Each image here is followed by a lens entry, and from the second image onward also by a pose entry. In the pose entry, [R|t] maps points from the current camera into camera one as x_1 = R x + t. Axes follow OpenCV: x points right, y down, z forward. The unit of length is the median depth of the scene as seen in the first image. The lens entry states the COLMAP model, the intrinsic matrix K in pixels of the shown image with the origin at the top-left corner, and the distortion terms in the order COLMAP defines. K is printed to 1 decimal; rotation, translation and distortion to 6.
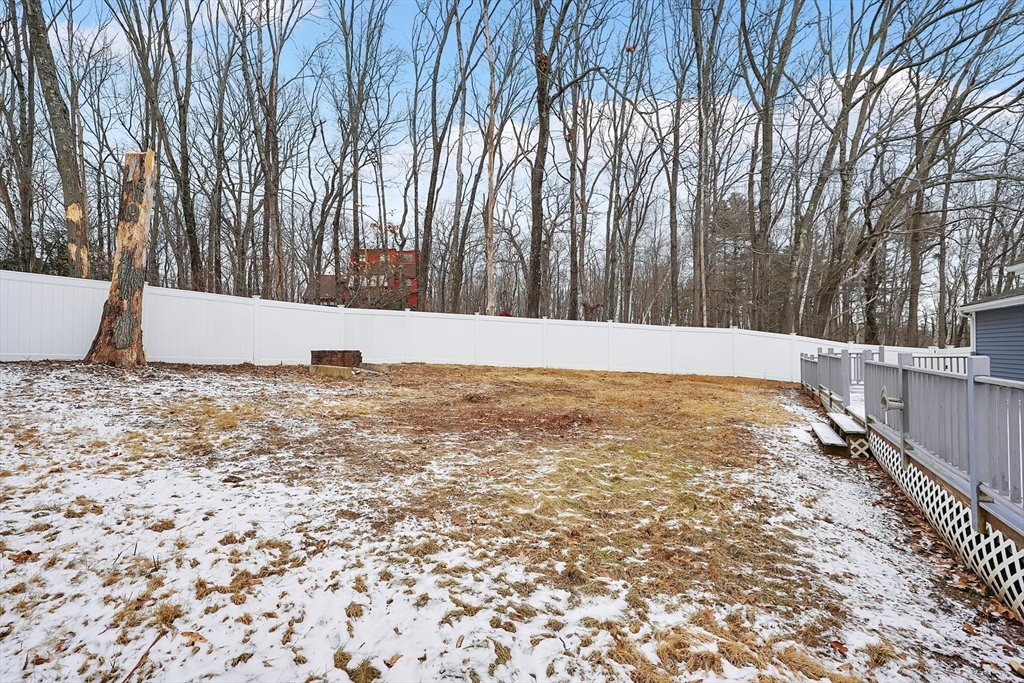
lens RADIAL K [[447.2, 0, 511.7], [0, 447.2, 334.4], [0, 0, 1]] dist [-0.002582, 0.000912]
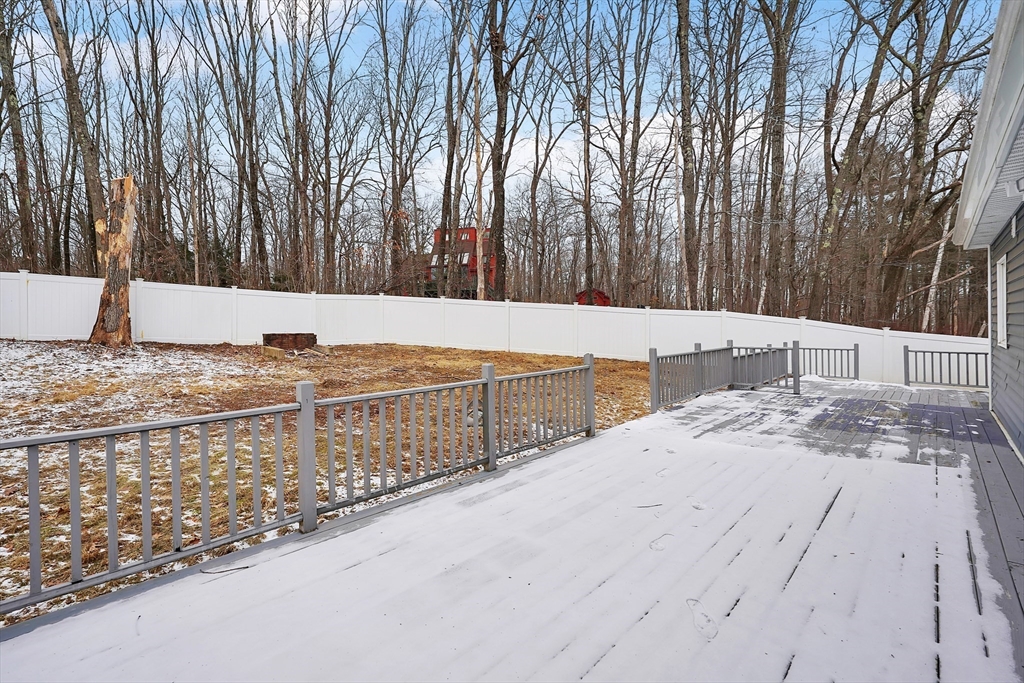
lens RADIAL K [[456.7, 0, 512.3], [0, 456.7, 314.2], [0, 0, 1]] dist [-0.003229, -0.000106]
pose [[0.960191, 0.003294, -0.279324, 0.549055], [0.001424, 0.999860, 0.016684, -0.036227], [0.279340, -0.016418, 0.960052, 0.053928]]
